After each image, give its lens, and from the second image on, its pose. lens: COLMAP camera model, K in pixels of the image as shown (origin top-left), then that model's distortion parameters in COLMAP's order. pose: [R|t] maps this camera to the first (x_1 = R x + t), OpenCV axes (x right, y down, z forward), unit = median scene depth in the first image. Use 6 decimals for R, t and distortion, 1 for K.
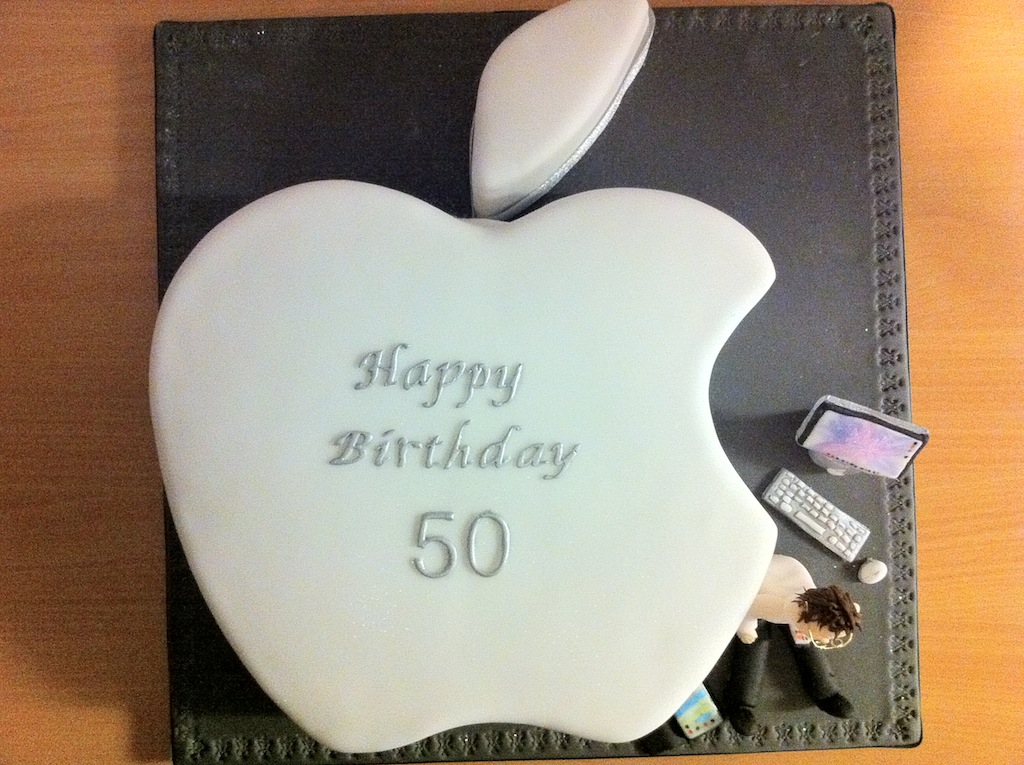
lens RADIAL K [[956.0, 0, 512.0], [0, 956.0, 382.5], [0, 0, 1]] dist [-0.044272, -0.004976]
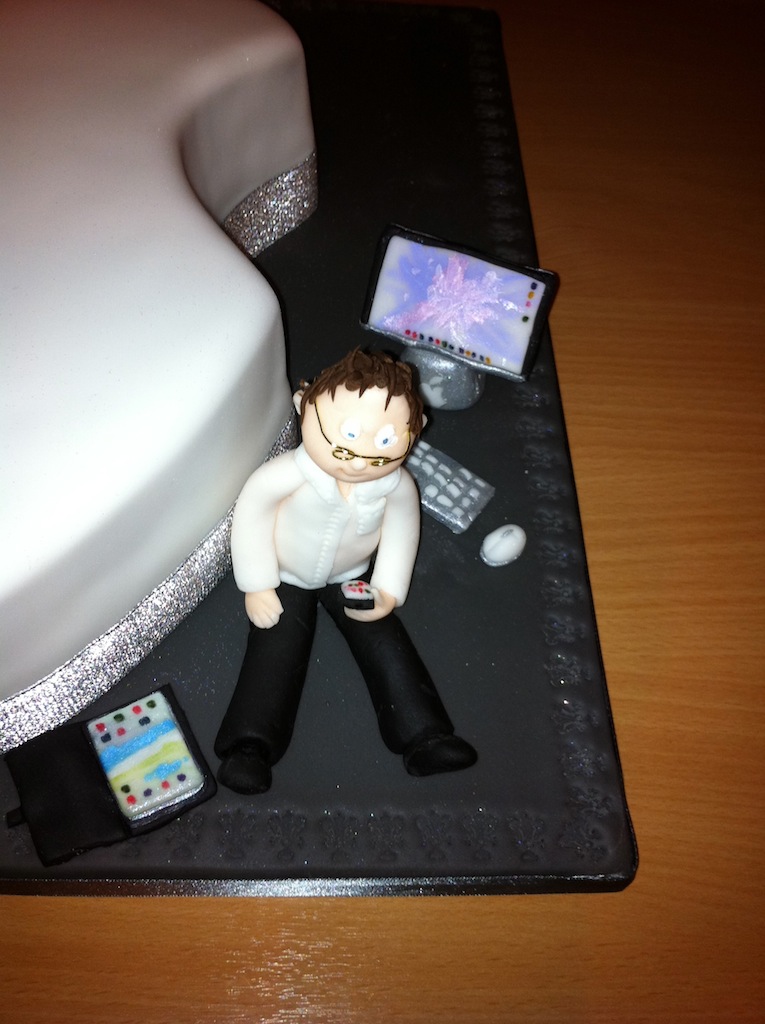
lens RADIAL K [[984.9, 0, 380.1], [0, 984.9, 526.5], [0, 0, 1]] dist [0.117329, -0.397314]
pose [[0.996532, 0.054315, 0.063044, 0.312695], [-0.013665, 0.854137, -0.519868, 0.581345], [-0.082085, 0.517204, 0.851917, 0.573286]]
